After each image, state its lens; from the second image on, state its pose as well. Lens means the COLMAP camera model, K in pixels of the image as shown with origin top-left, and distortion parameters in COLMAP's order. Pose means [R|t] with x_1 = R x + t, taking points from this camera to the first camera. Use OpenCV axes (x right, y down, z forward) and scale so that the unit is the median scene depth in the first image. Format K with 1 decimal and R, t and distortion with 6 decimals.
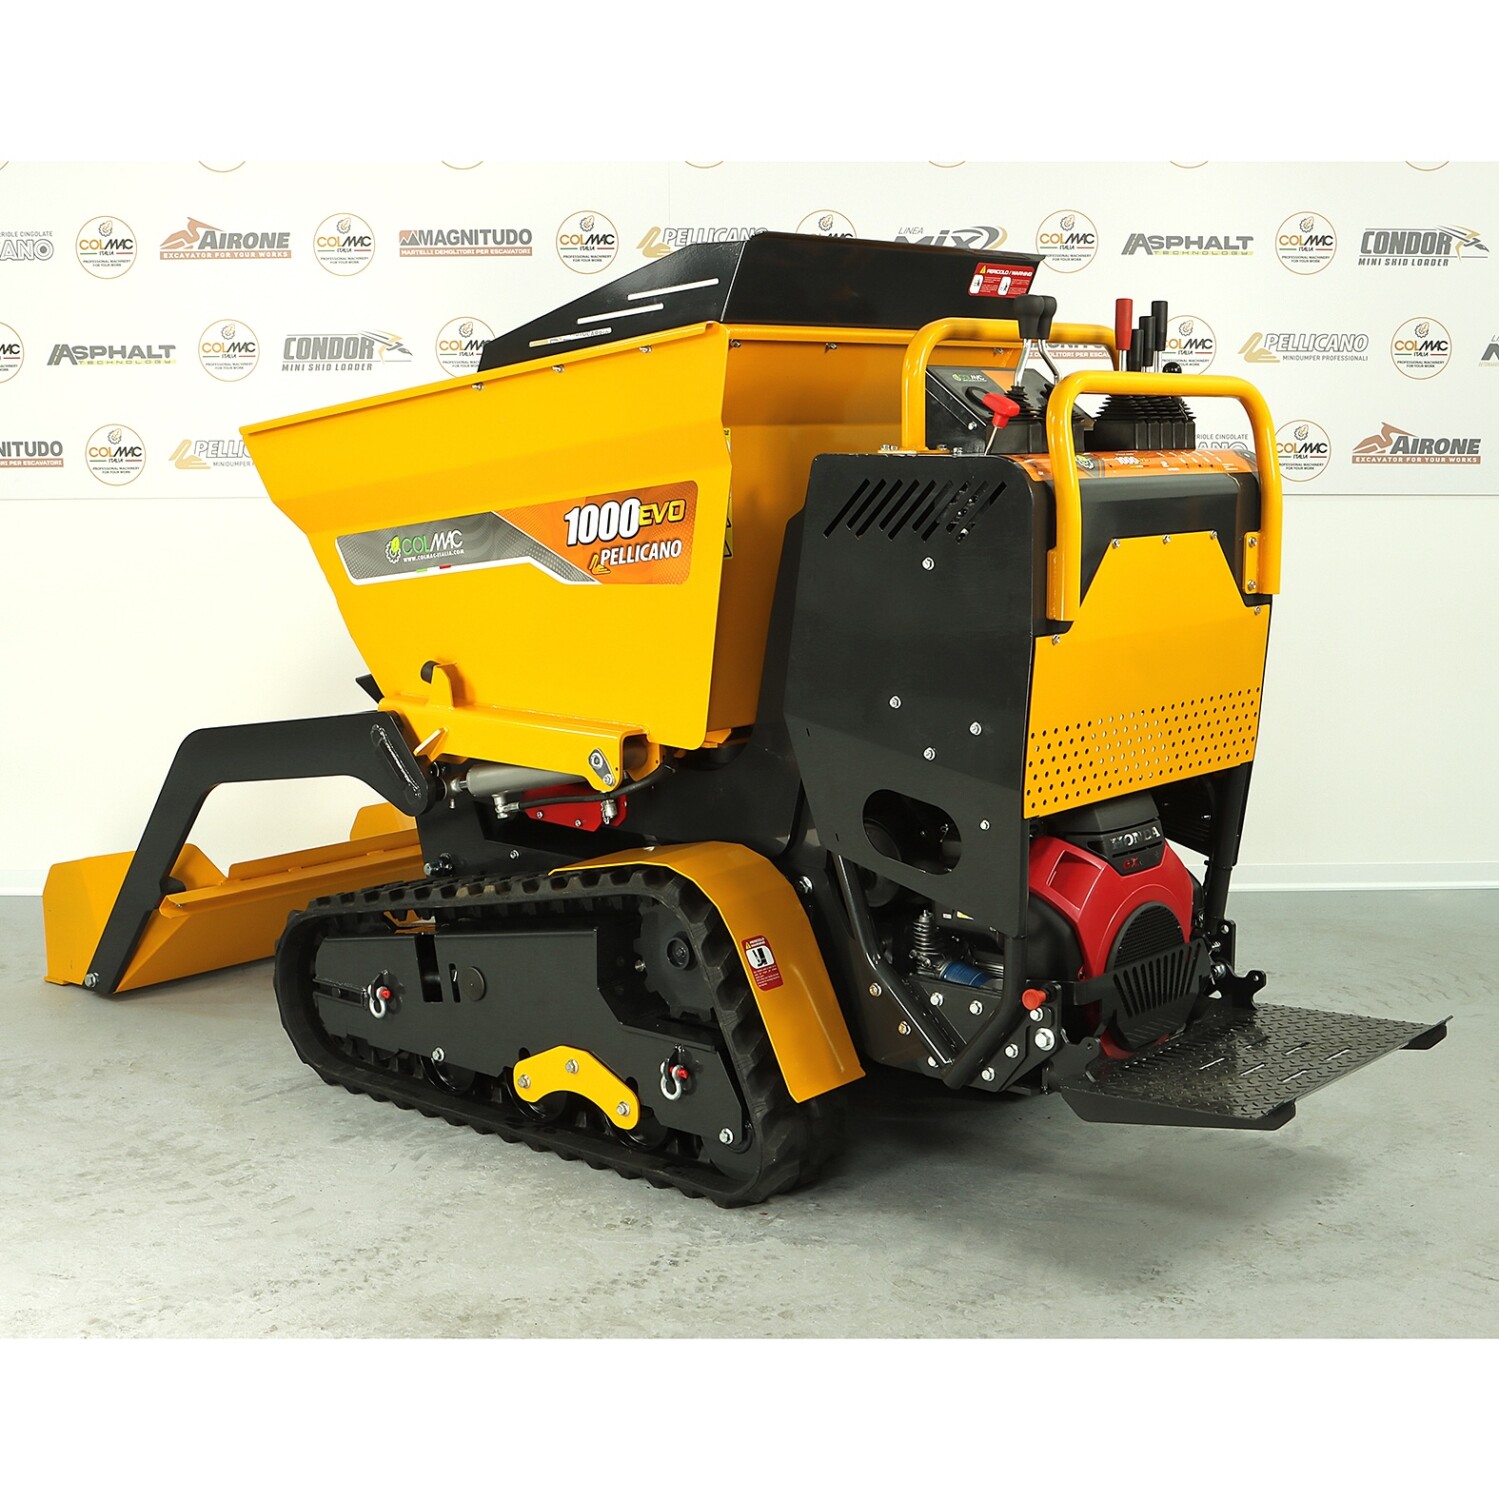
lens RADIAL K [[2412.1, 0, 749.5], [0, 2412.1, 750.0], [0, 0, 1]] dist [-0.013156, 0.011602]
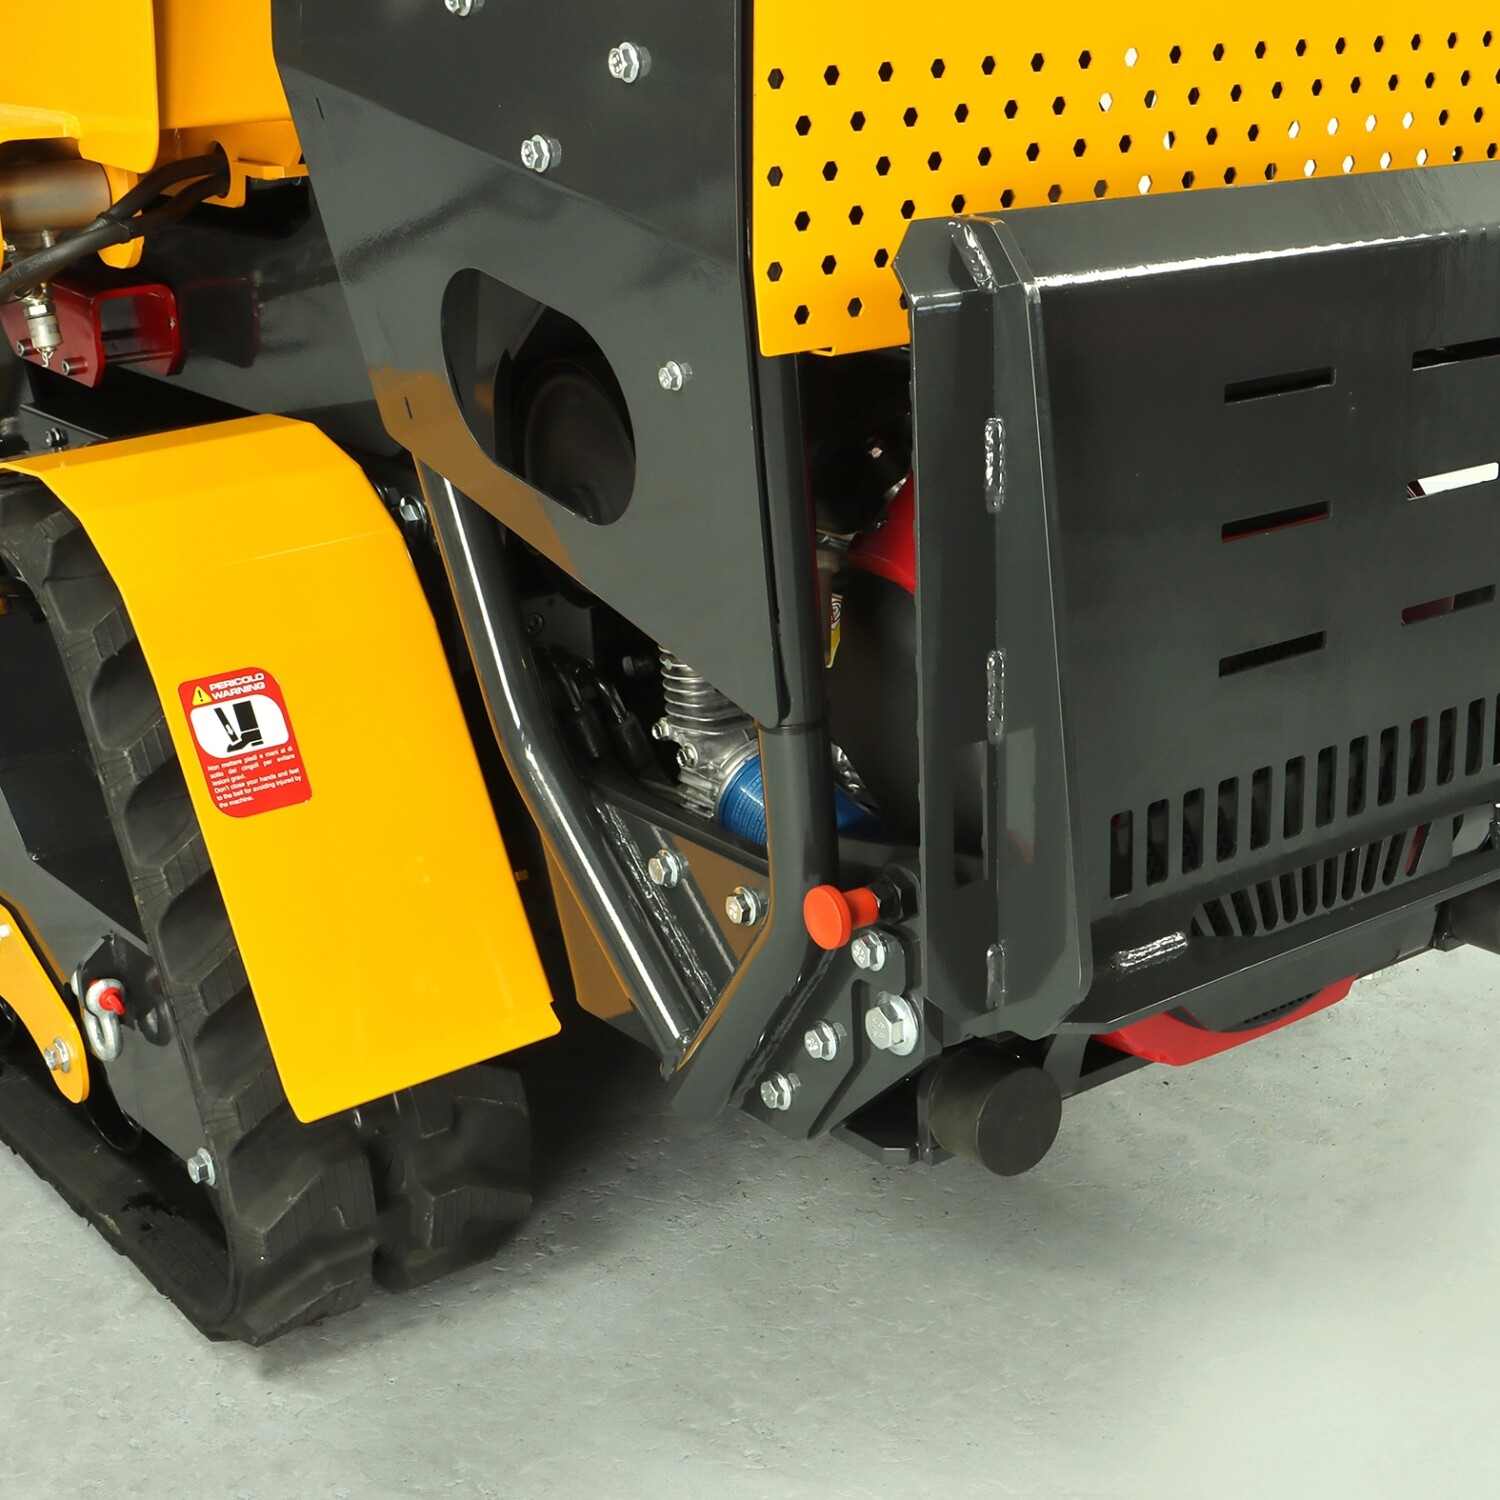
lens RADIAL K [[2675.0, 0, 927.1], [0, 2675.0, 743.5], [0, 0, 1]] dist [-0.060583, -0.009095]
pose [[0.986230, 0.041784, -0.160012, 0.177583], [-0.015417, 0.986572, 0.162598, 0.019799], [0.164657, -0.157893, 0.973631, 0.620457]]
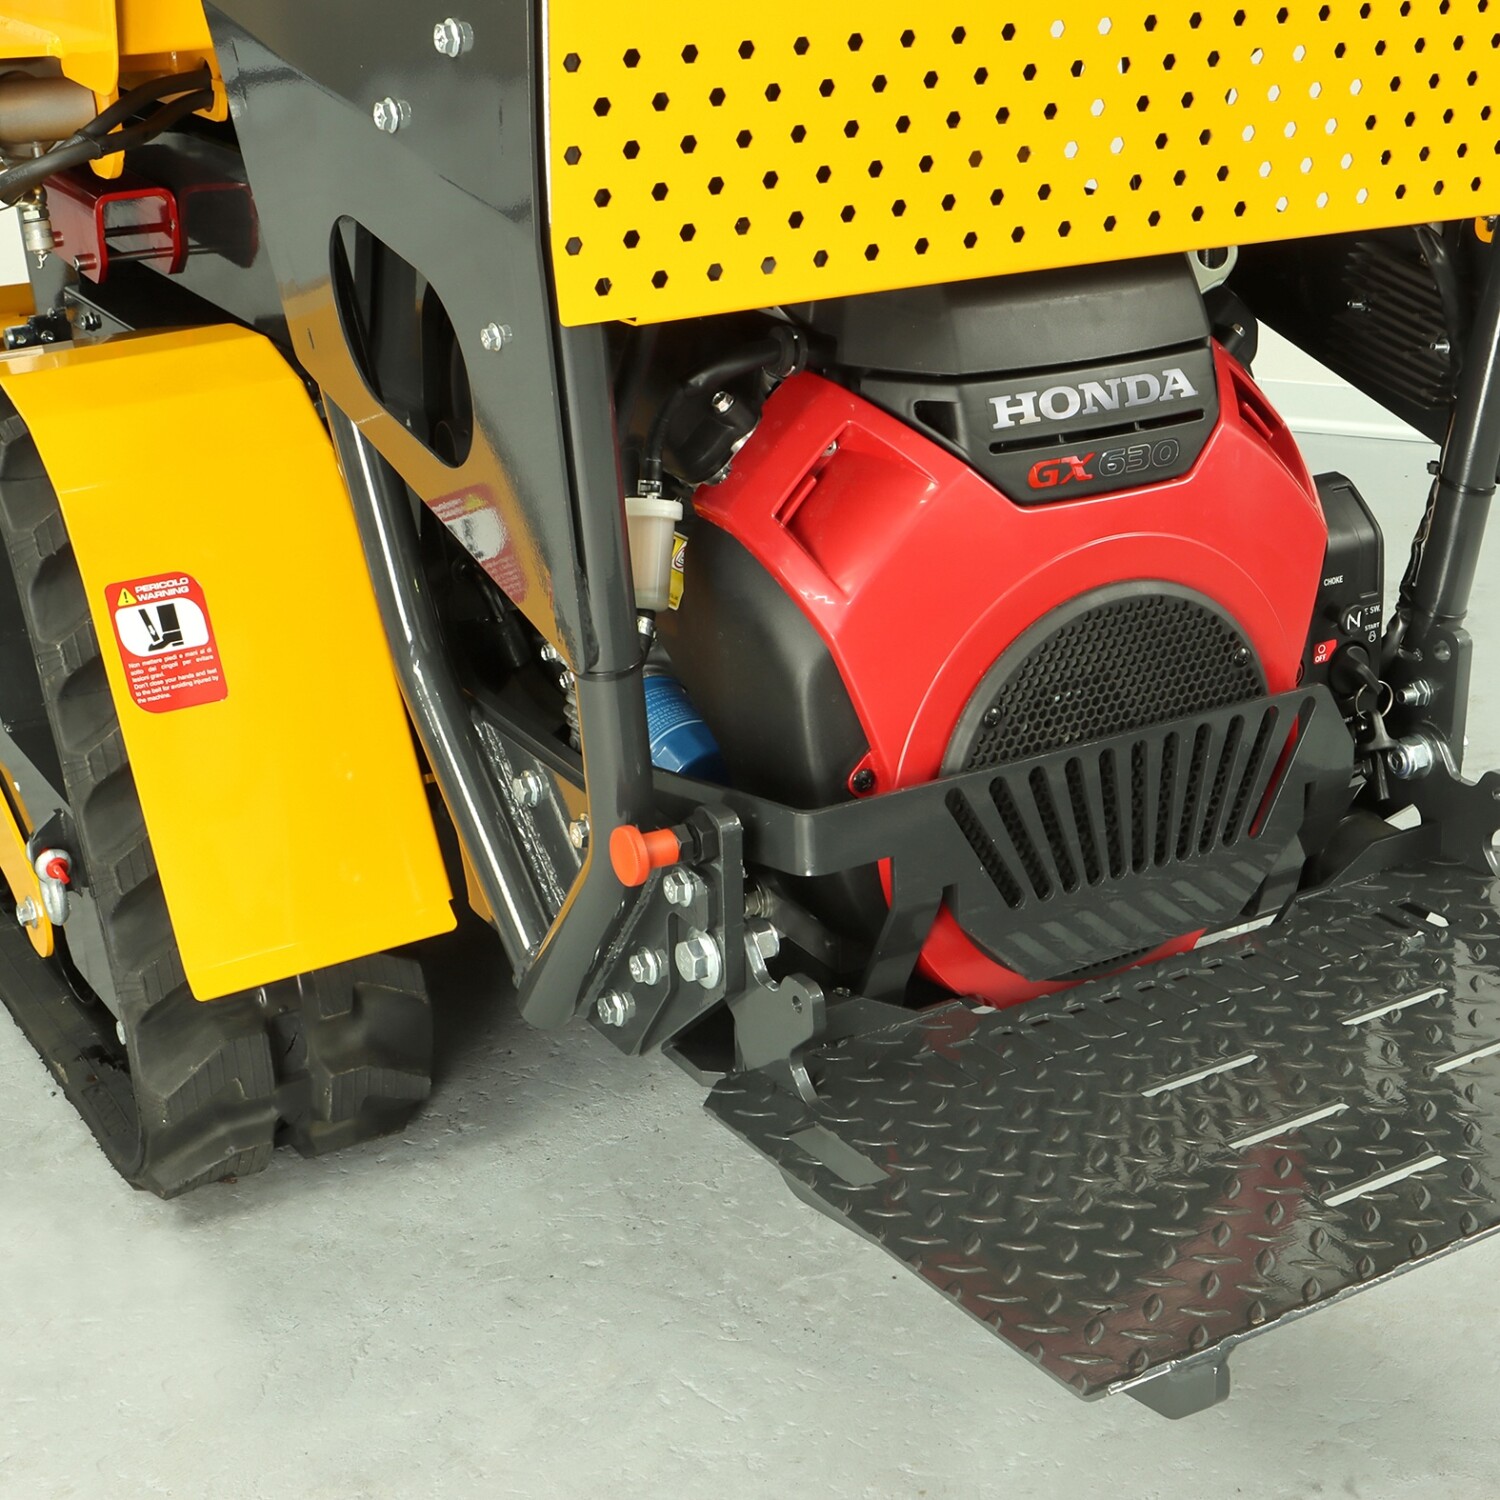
lens RADIAL K [[2658.4, 0, 750.0], [0, 2658.4, 750.0], [0, 0, 1]] dist [-0.036544, -0.133938]
pose [[0.950532, 0.110086, -0.290466, 0.229151], [-0.043655, 0.973157, 0.225966, 0.002087], [0.307544, -0.202107, 0.929822, 0.623057]]
